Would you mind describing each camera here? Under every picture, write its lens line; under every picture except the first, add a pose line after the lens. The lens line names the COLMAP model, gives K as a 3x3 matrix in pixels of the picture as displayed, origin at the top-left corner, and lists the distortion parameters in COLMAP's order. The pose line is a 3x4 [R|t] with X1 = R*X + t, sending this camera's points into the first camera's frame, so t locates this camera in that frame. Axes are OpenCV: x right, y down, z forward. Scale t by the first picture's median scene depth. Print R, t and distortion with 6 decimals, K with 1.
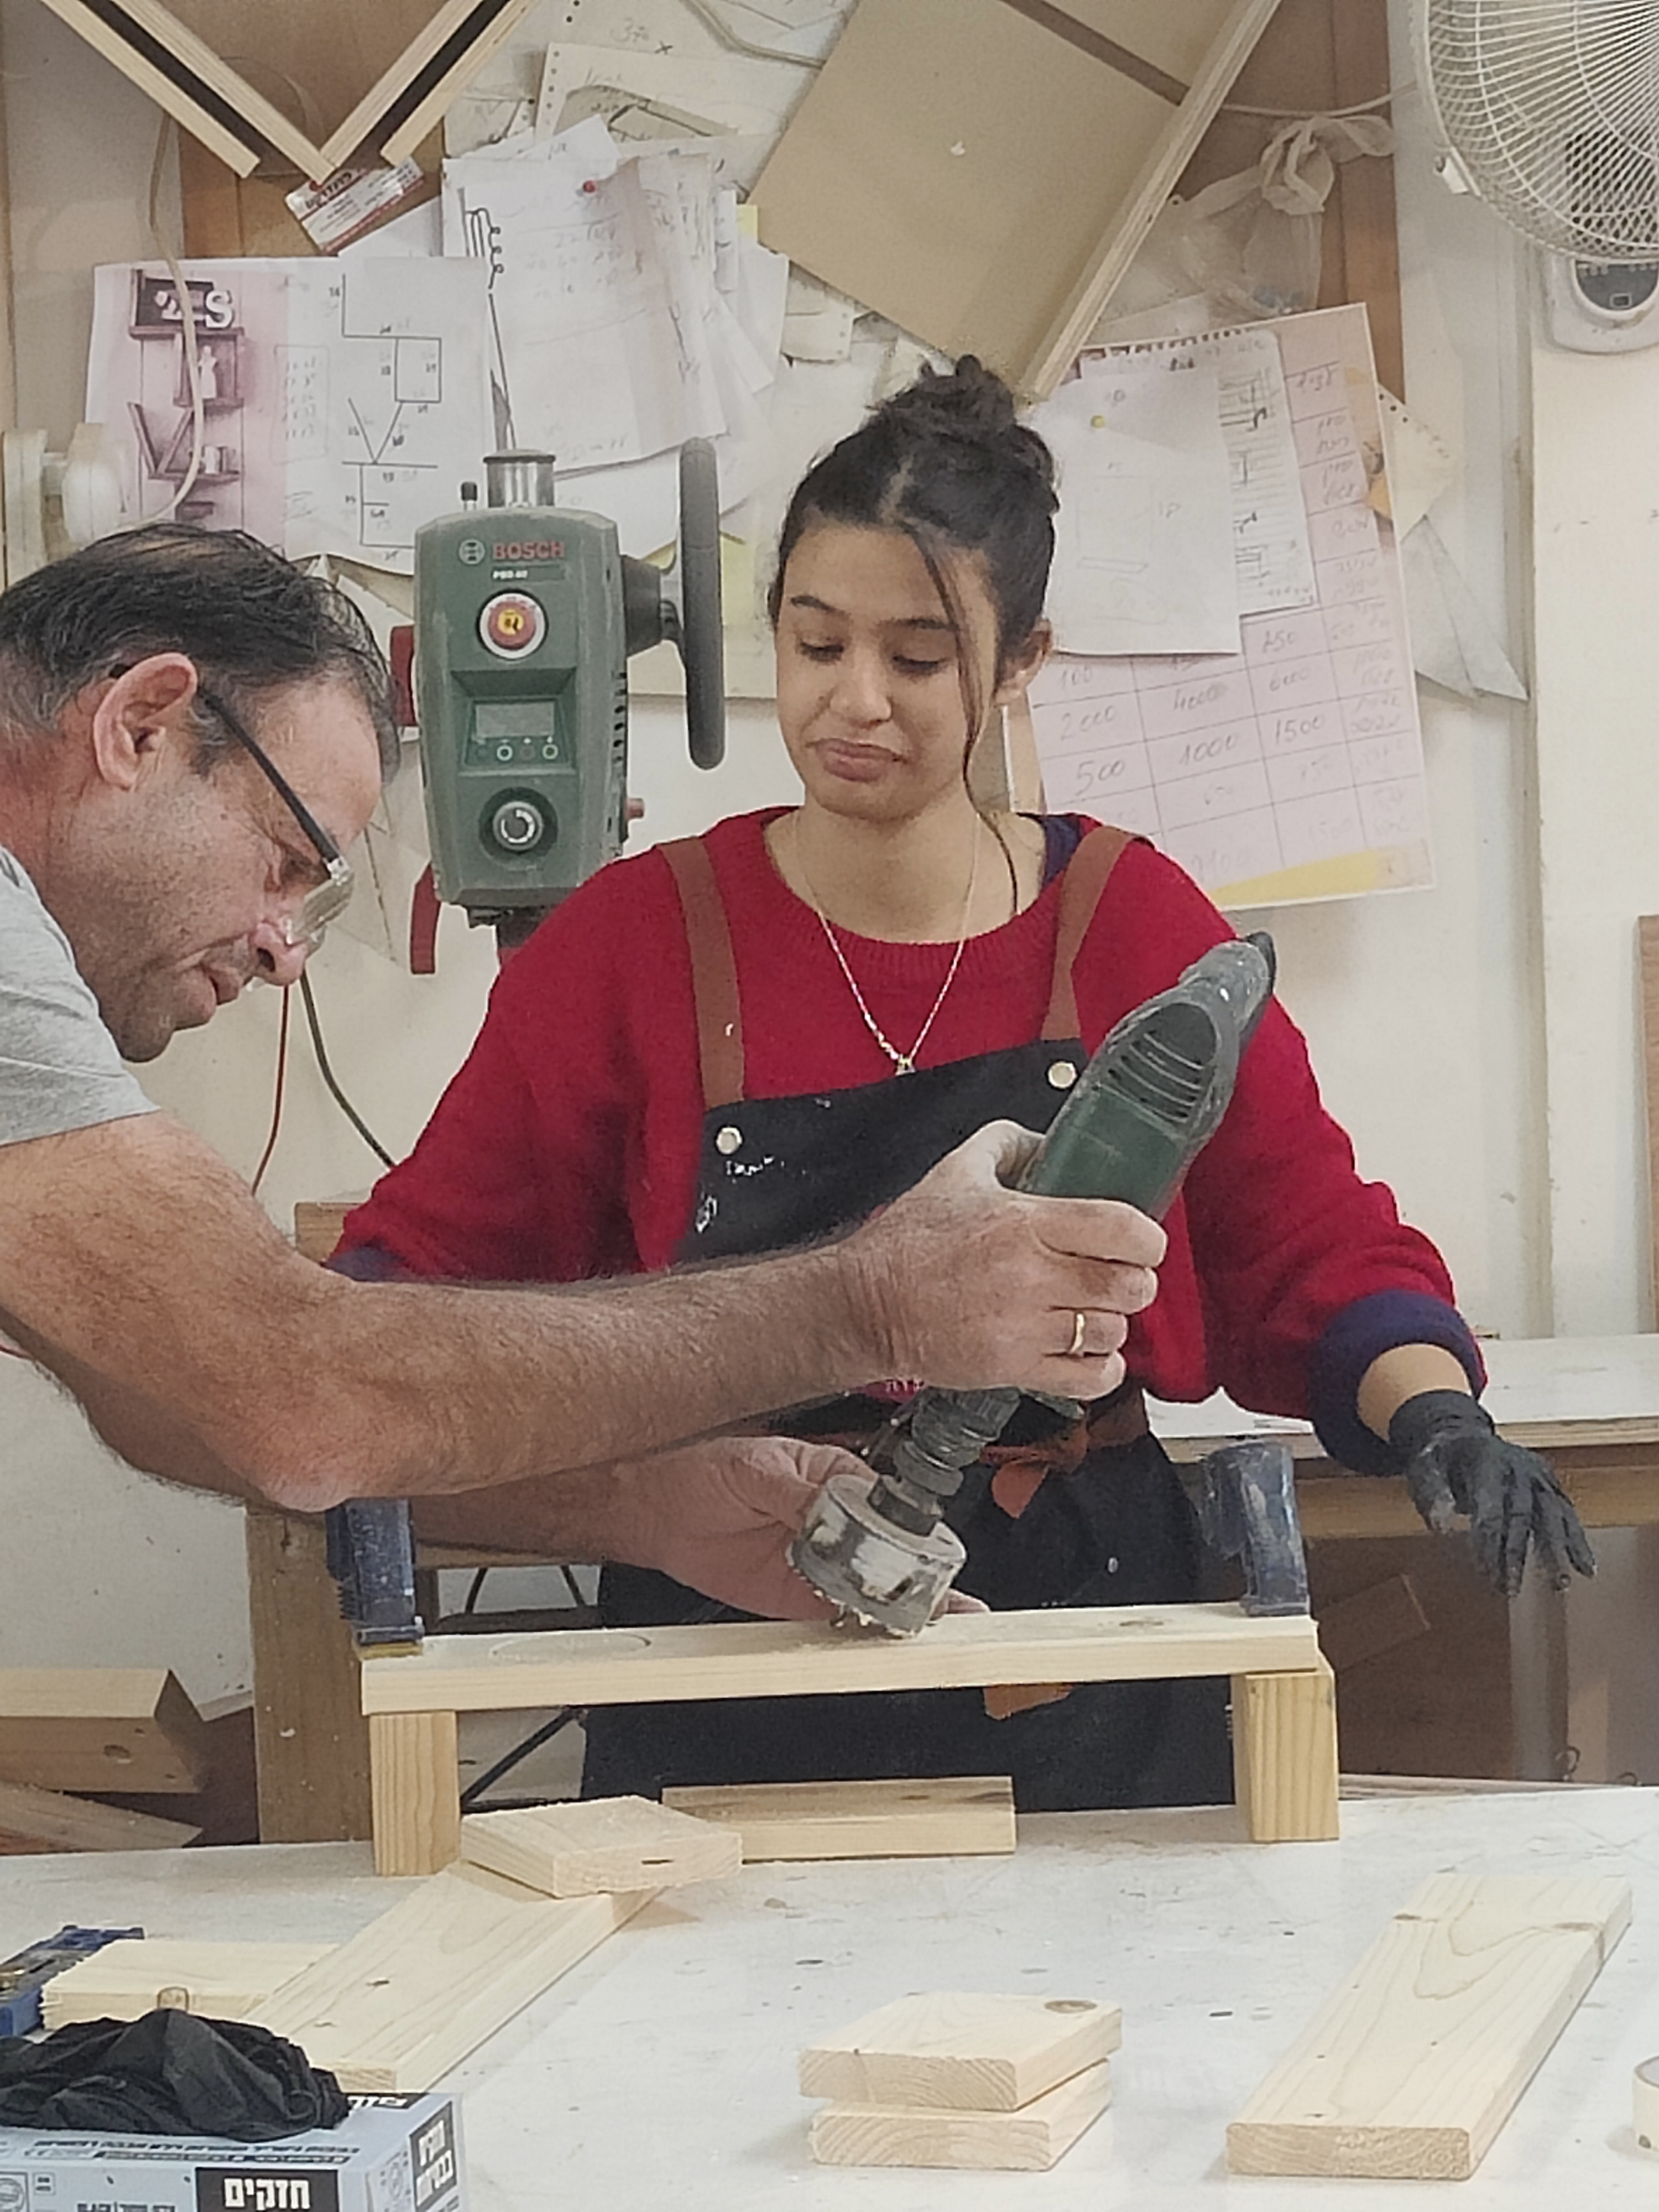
lens RADIAL K [[6514.0, 0, 820.8], [0, 6514.0, 1104.4], [0, 0, 1]] dist [0.055928, 0.000000]
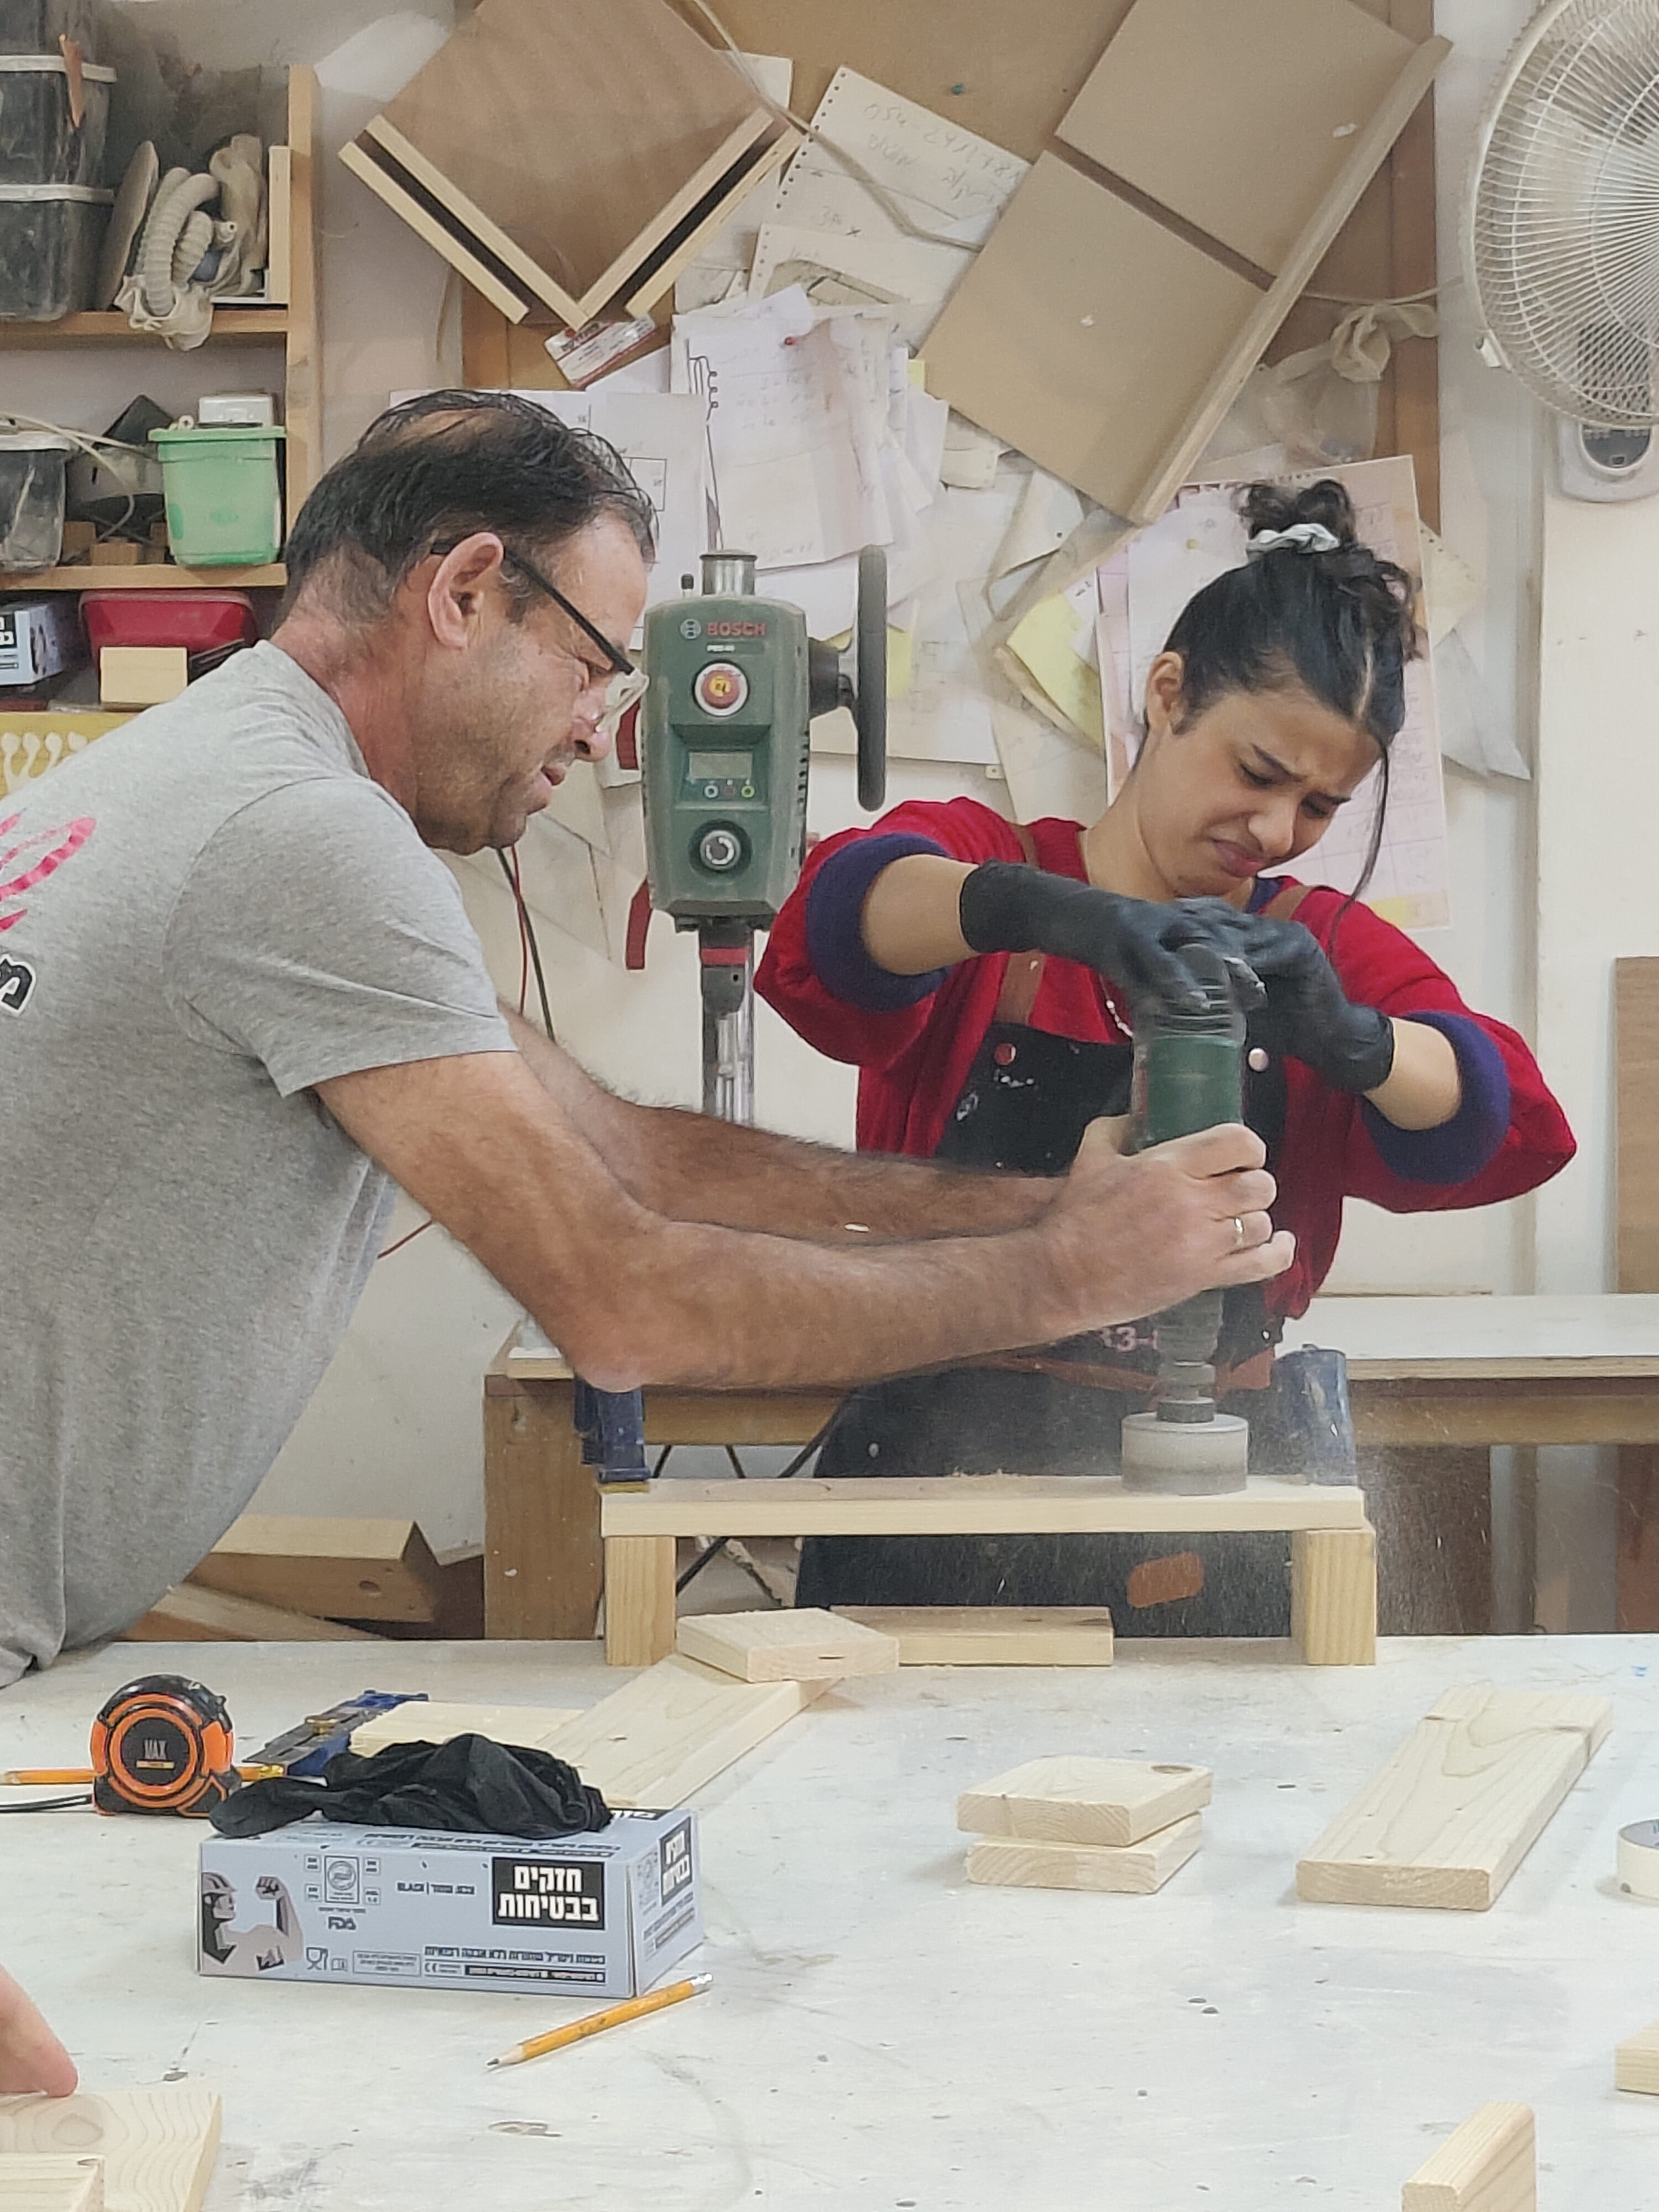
lens RADIAL K [[5383.9, 0, 832.1], [0, 5383.9, 1104.8], [0, 0, 1]] dist [0.028691, 0.000000]
pose [[0.999369, 0.033593, -0.011521, -0.011348], [-0.033650, 0.999422, -0.004823, 0.009691], [0.011352, 0.005207, 0.999922, -0.025291]]
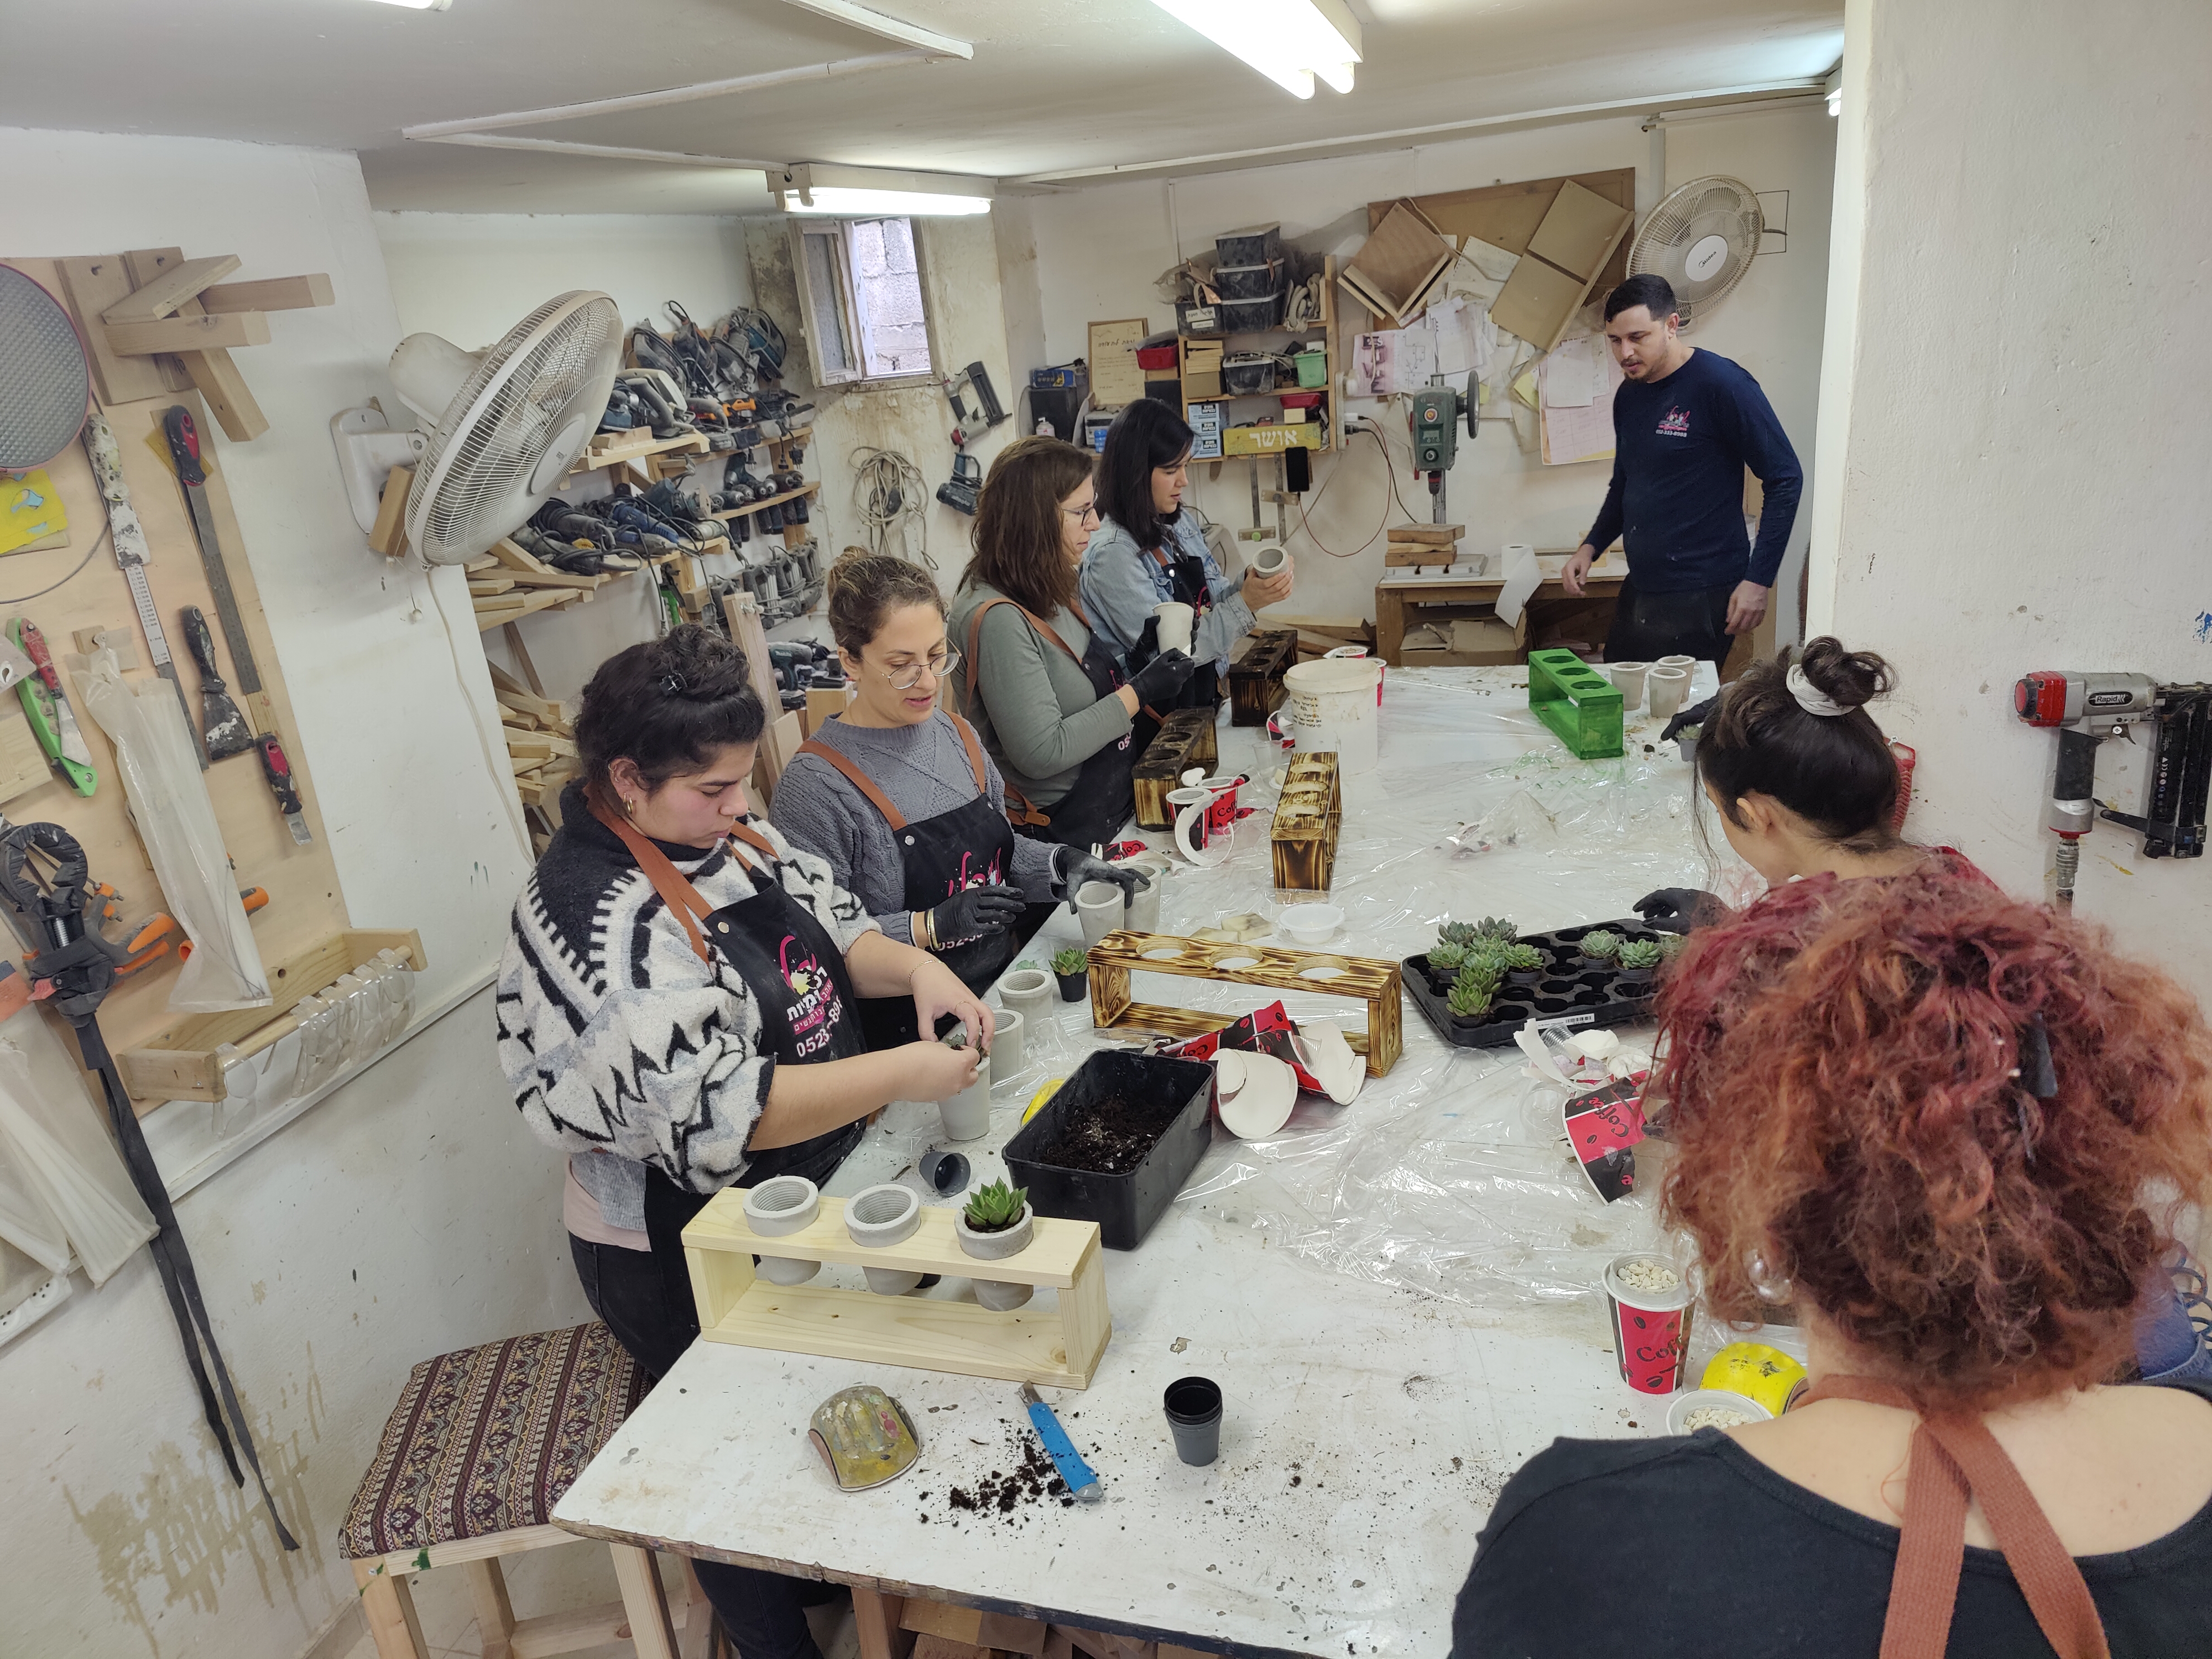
lens RADIAL K [[1556.3, 0, 1096.2], [0, 1556.3, 837.2], [0, 0, 1]] dist [0.039709, -0.024364]
pose [[0.949581, 0.052564, -0.309083, 0.096036], [0.032691, 0.963871, 0.264355, -0.084350], [0.311811, -0.261131, 0.913556, -0.272599]]
